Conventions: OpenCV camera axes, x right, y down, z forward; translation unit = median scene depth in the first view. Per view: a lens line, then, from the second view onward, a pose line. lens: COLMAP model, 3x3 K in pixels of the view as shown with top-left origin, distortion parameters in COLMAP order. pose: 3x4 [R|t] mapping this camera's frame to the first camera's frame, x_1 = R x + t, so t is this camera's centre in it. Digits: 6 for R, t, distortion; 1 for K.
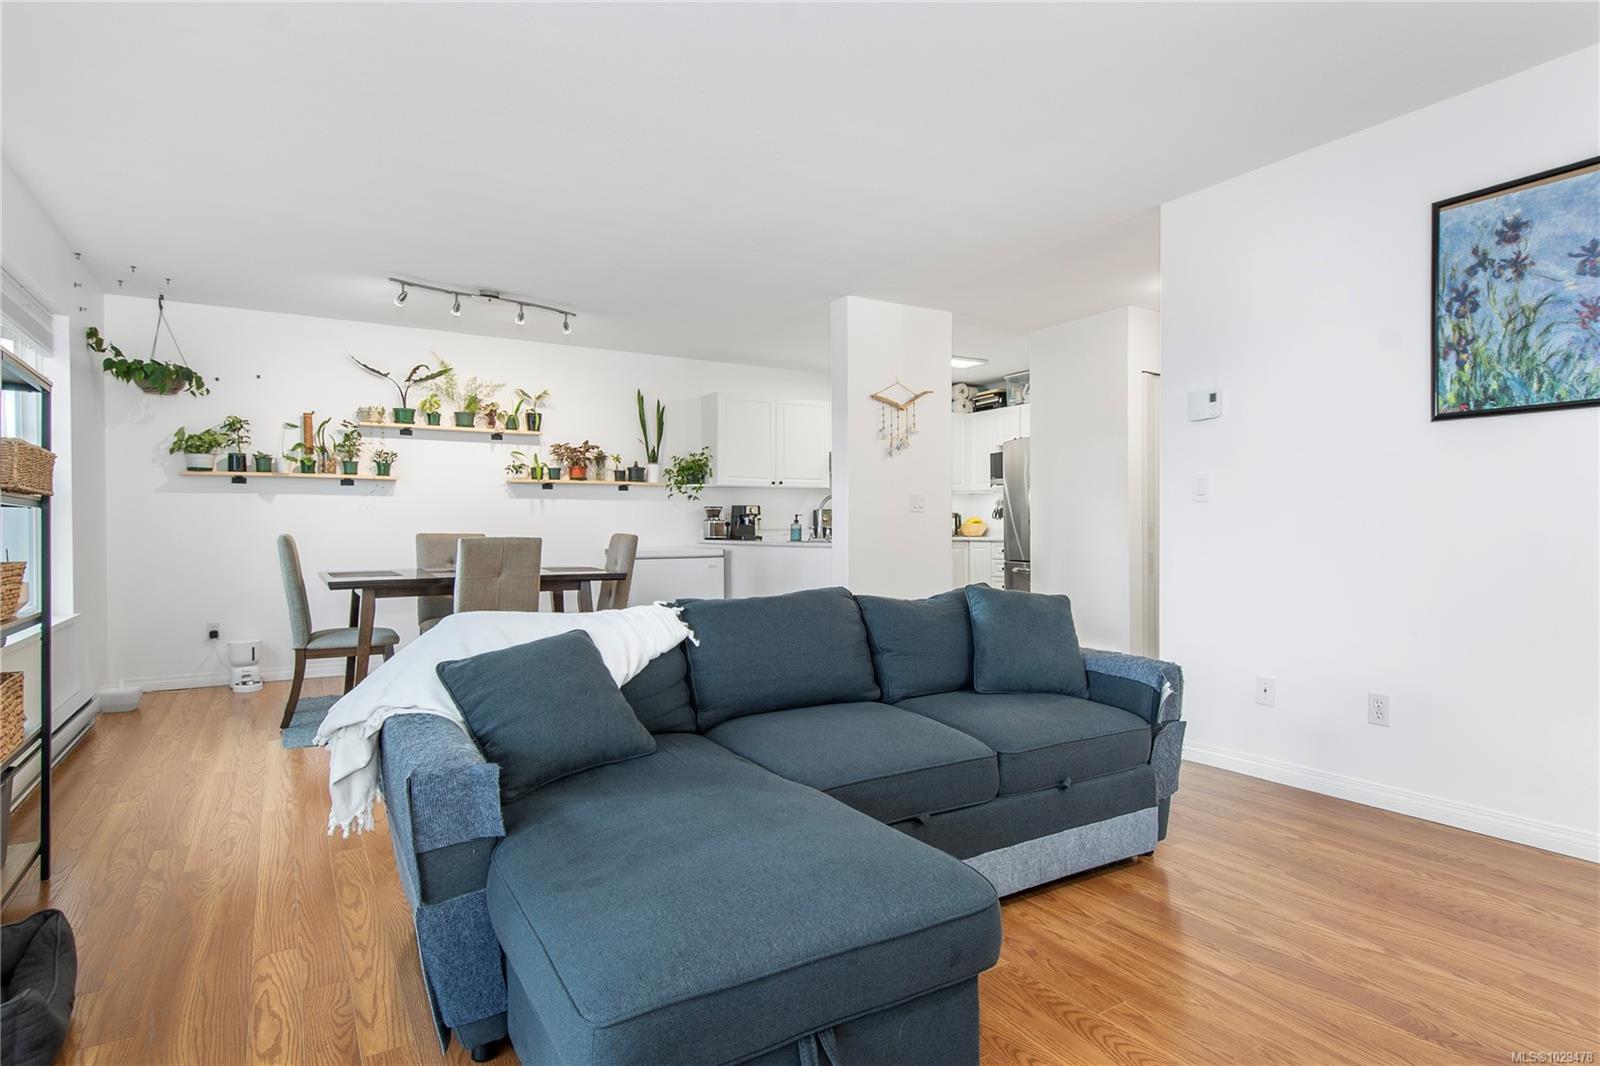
lens RADIAL K [[817.1, 0, 803.1], [0, 817.1, 530.1], [0, 0, 1]] dist [0.004517, 0.000389]
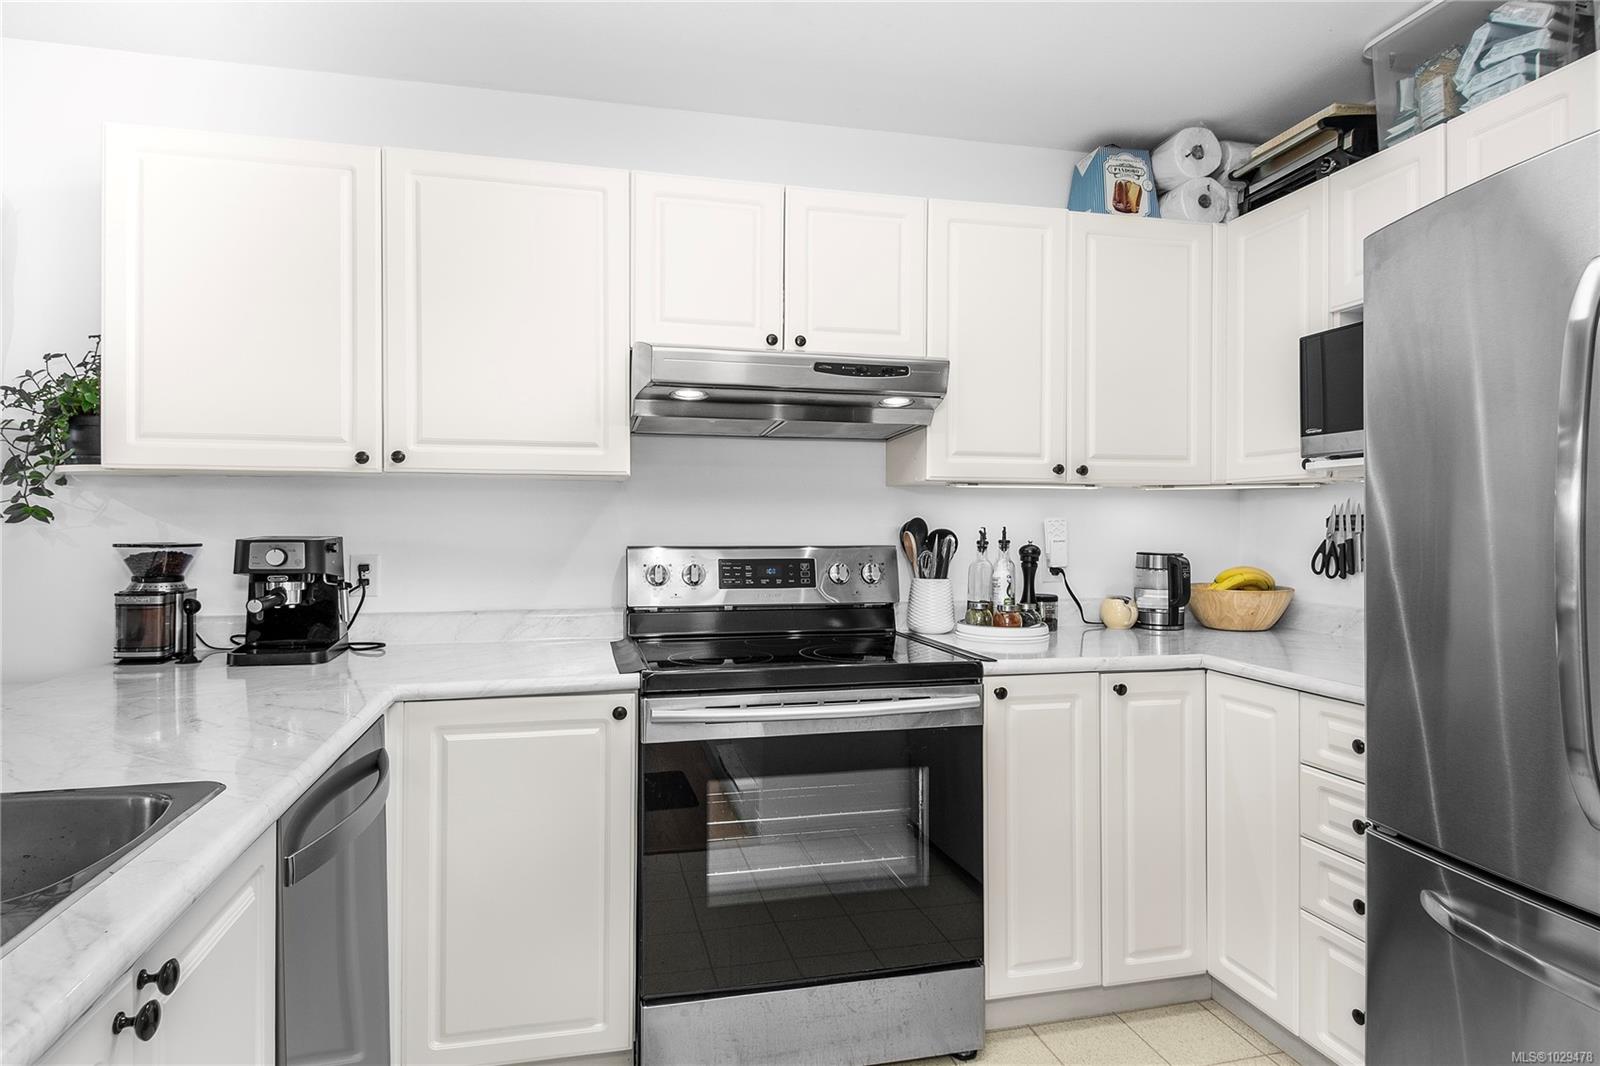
lens RADIAL K [[817.1, 0, 788.5], [0, 817.1, 523.0], [0, 0, 1]] dist [0.004517, 0.000389]
pose [[0.938078, 0.003982, -0.346402, 0.158183], [-0.007181, 0.999943, -0.007952, -0.029054], [0.346350, 0.009948, 0.938052, 0.664804]]
